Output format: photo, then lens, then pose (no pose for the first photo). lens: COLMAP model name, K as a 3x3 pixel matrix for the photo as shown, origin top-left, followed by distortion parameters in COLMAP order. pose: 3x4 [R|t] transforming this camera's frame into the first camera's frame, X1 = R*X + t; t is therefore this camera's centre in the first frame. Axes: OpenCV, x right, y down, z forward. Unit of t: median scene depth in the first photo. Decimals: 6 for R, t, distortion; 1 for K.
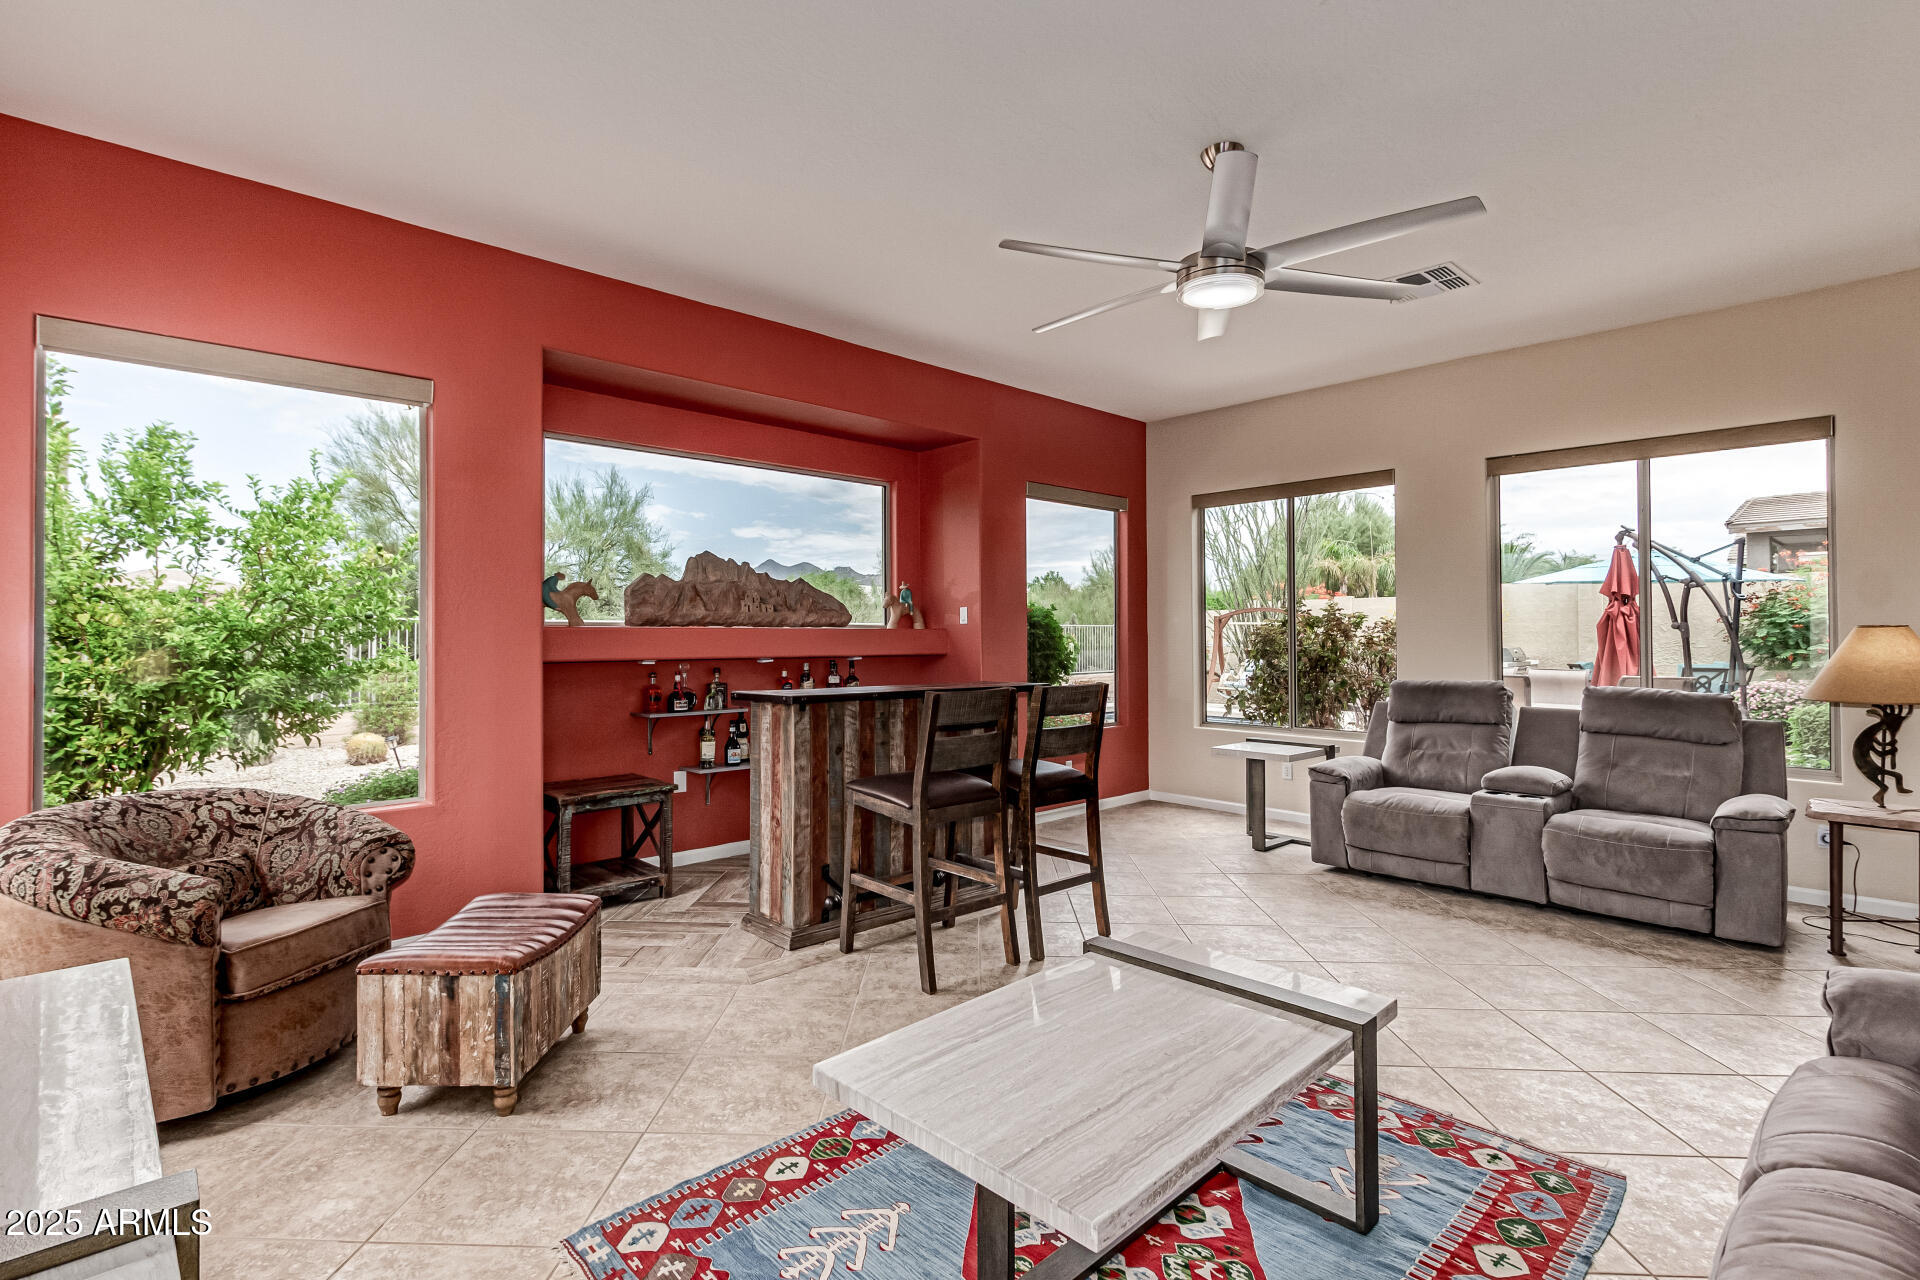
lens RADIAL K [[896.4, 0, 951.6], [0, 896.4, 635.8], [0, 0, 1]] dist [0.005880, -0.004070]
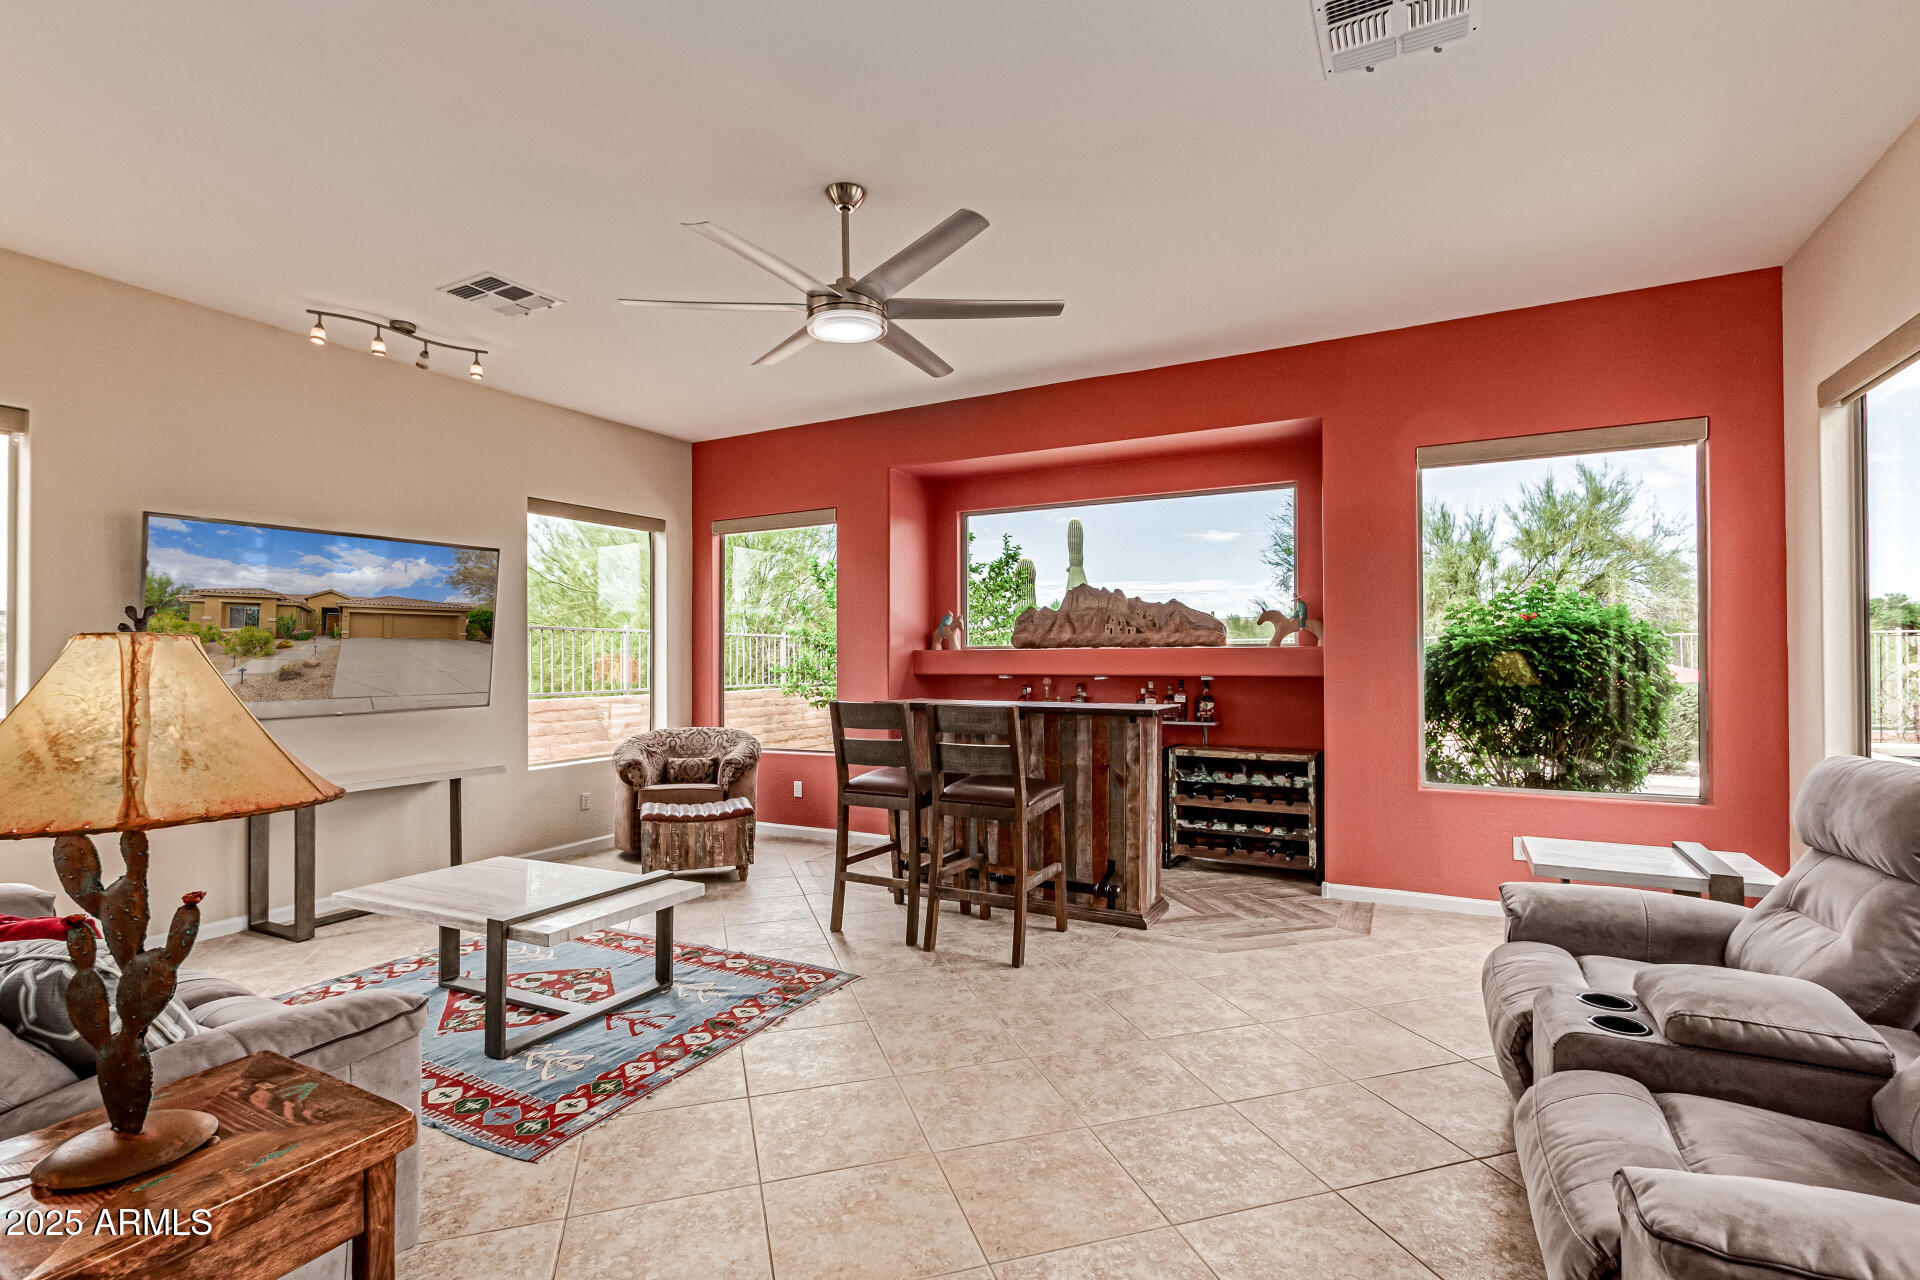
lens RADIAL K [[896.4, 0, 956.4], [0, 896.4, 648.1], [0, 0, 1]] dist [0.005880, -0.004070]
pose [[0.330281, -0.008134, -0.943848, 0.782230], [0.007701, 0.999953, -0.005923, -0.003929], [0.943851, -0.005313, 0.330328, 0.451717]]
